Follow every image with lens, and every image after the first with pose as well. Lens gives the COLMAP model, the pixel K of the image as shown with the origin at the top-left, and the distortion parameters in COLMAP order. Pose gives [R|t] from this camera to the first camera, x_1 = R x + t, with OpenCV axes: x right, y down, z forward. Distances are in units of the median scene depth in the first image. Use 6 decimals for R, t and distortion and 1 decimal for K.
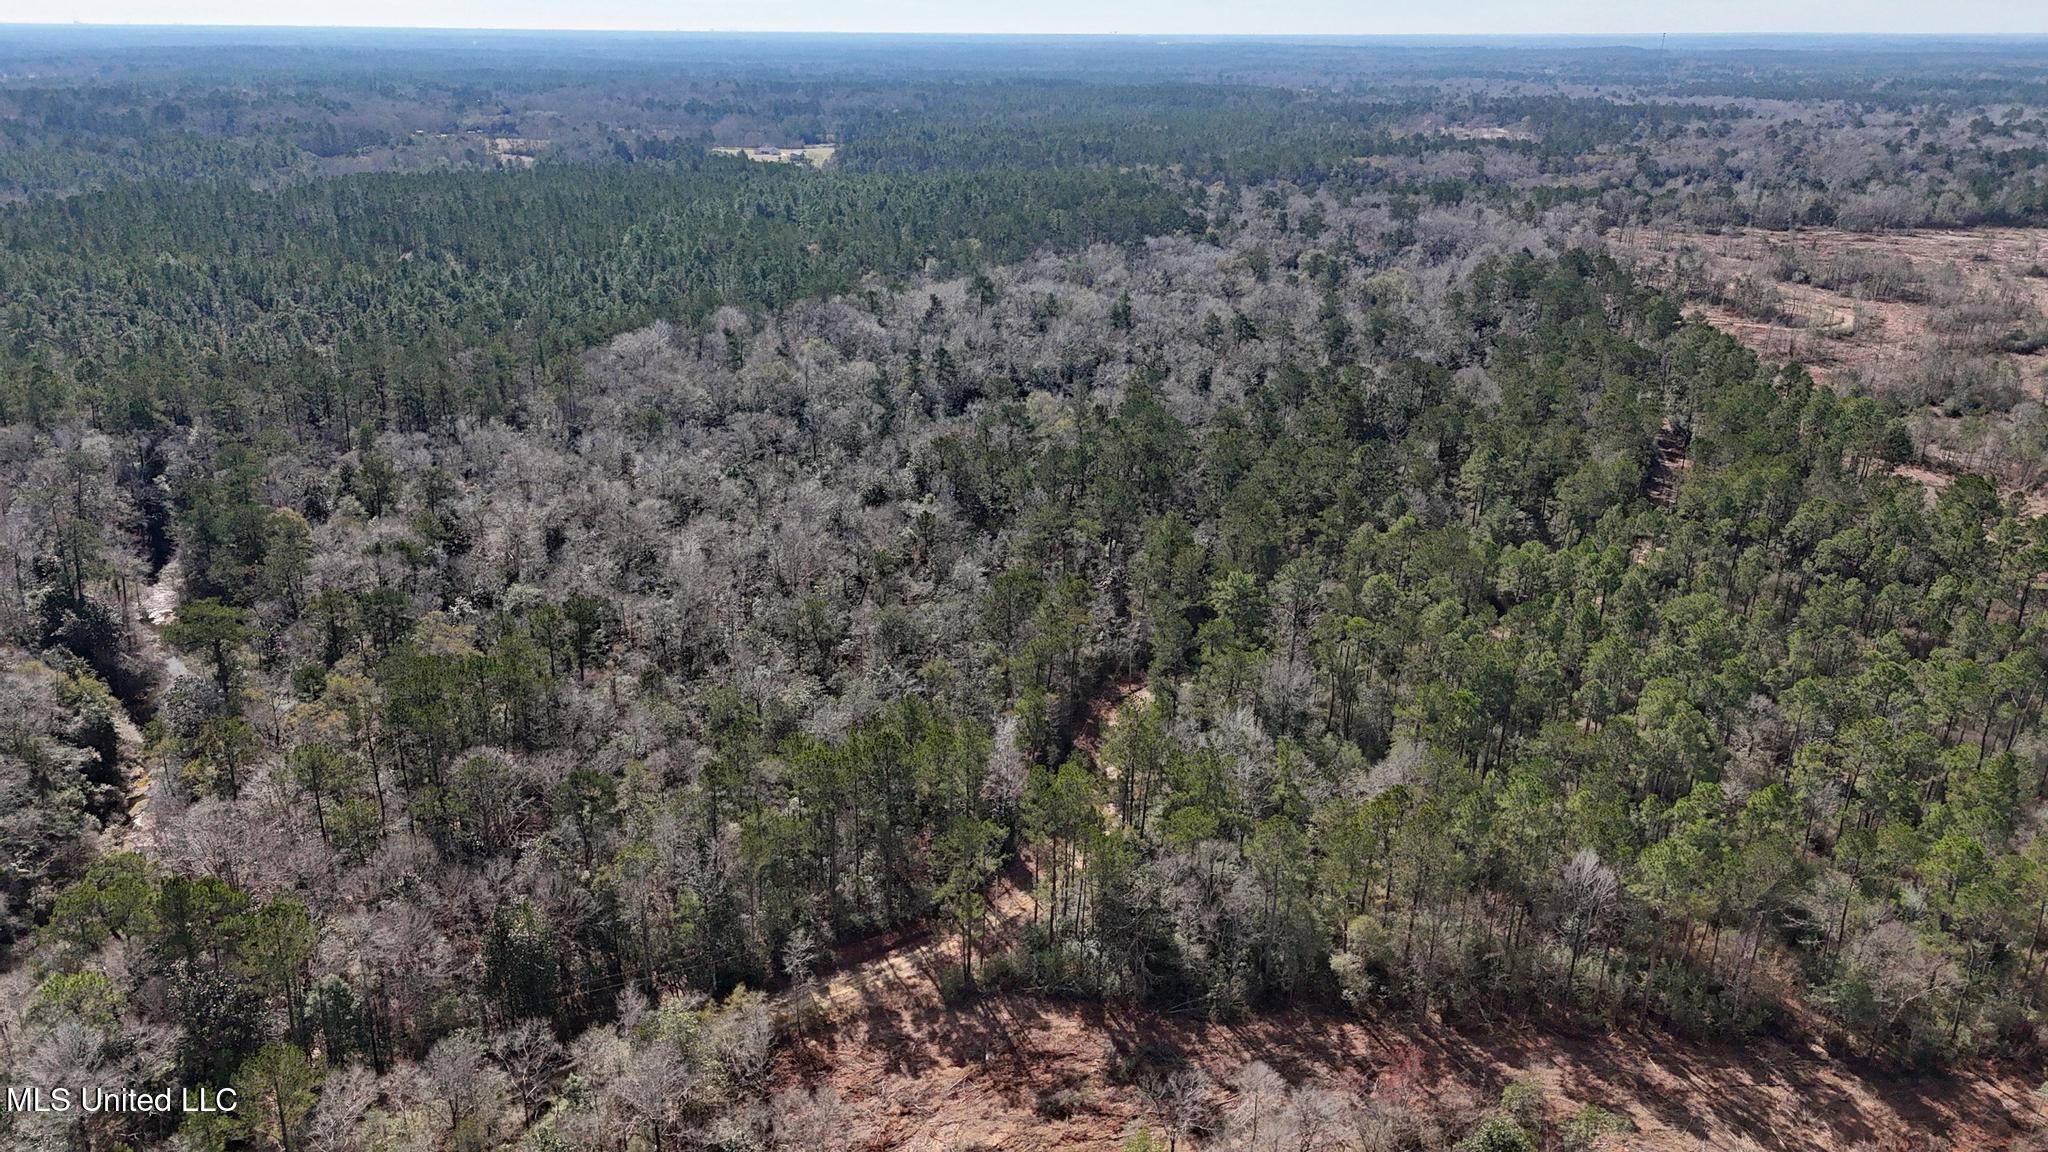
lens RADIAL K [[1485.1, 0, 1020.3], [0, 1485.1, 571.9], [0, 0, 1]] dist [0.099312, -0.114901]
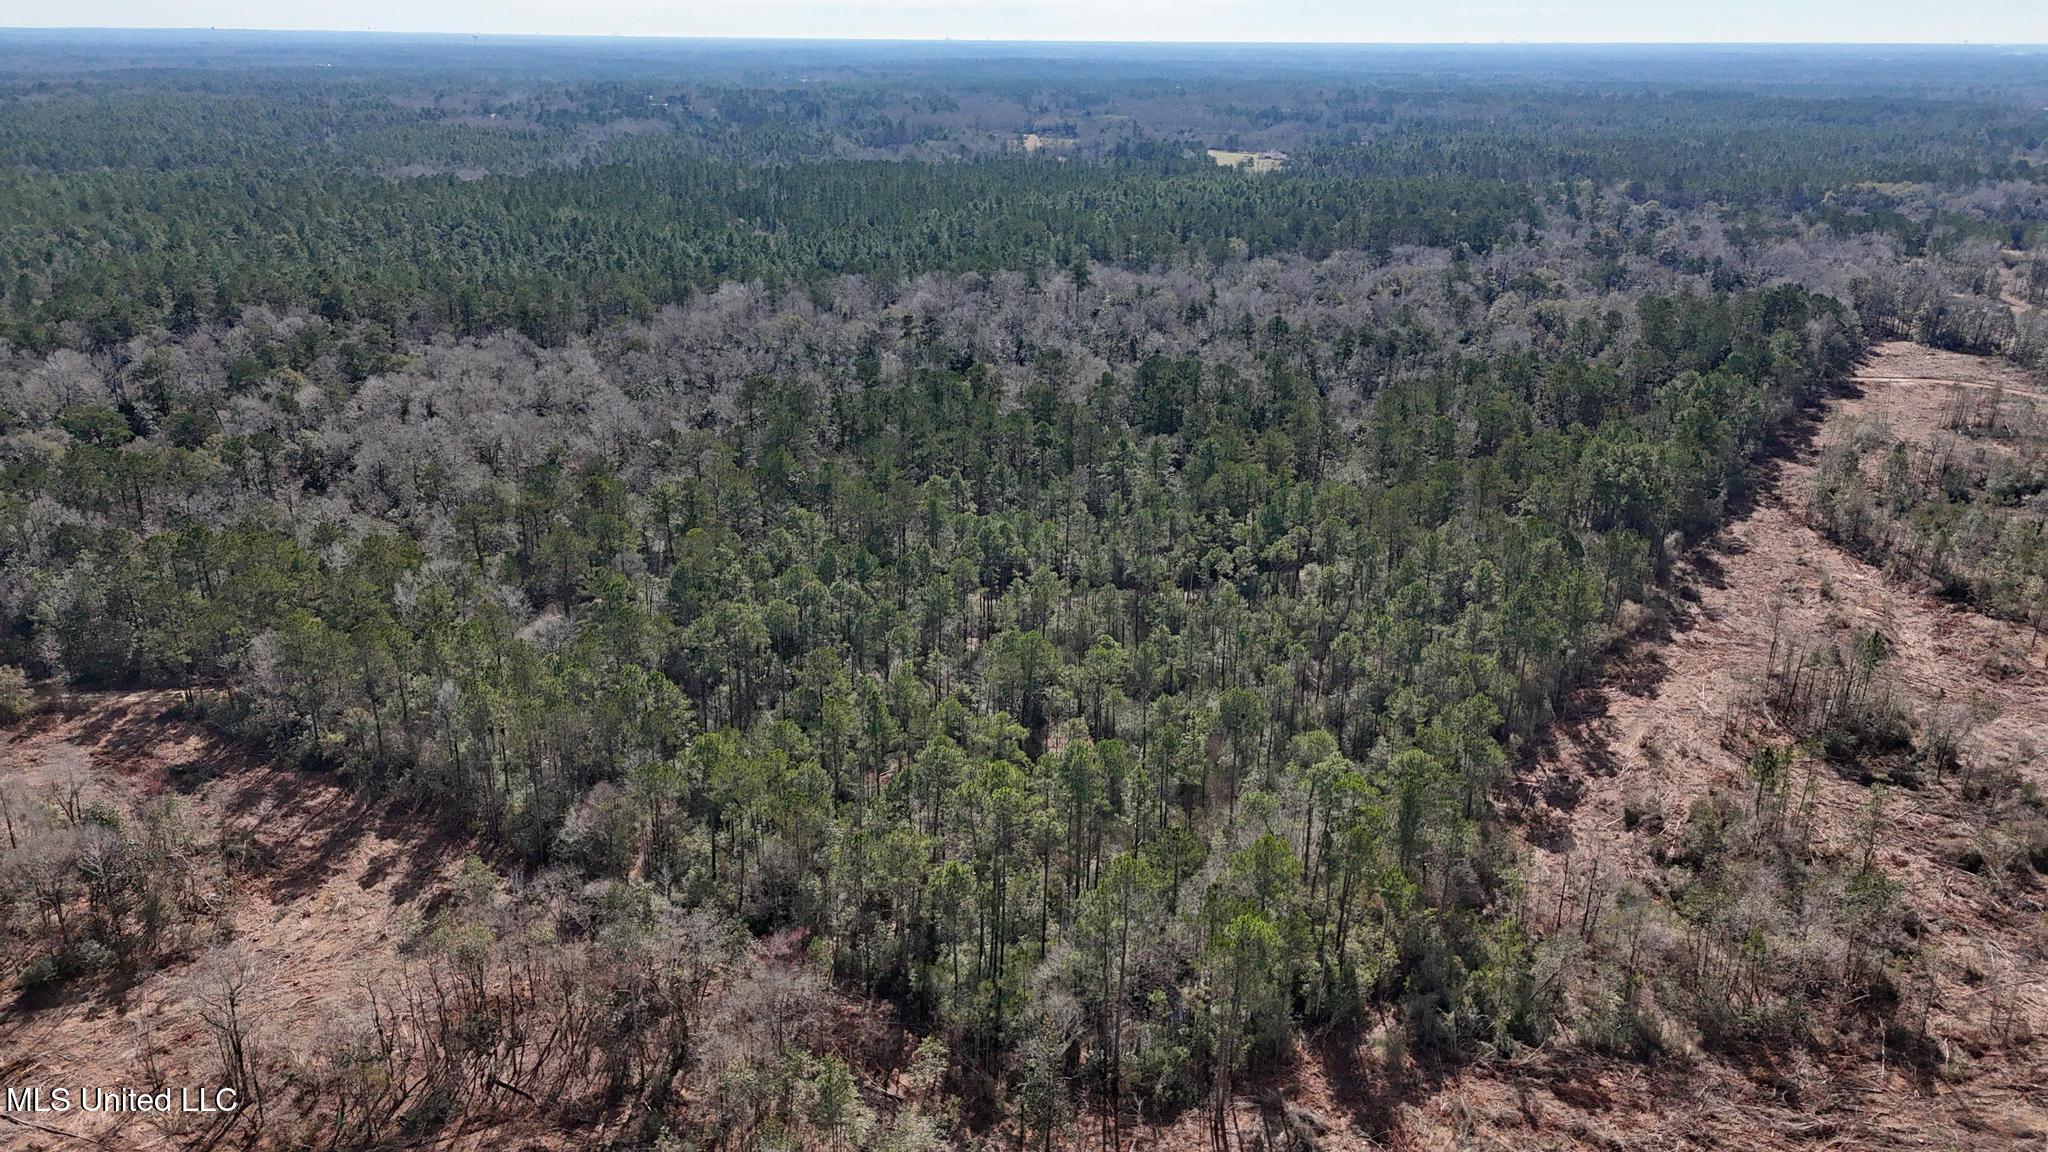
lens RADIAL K [[1485.1, 0, 1020.3], [0, 1485.1, 571.9], [0, 0, 1]] dist [0.099312, -0.114901]
pose [[0.884918, 0.162170, -0.436601, 1.320647], [-0.165572, 0.985724, 0.030548, -0.021906], [0.435322, 0.045257, 0.899137, 0.078114]]
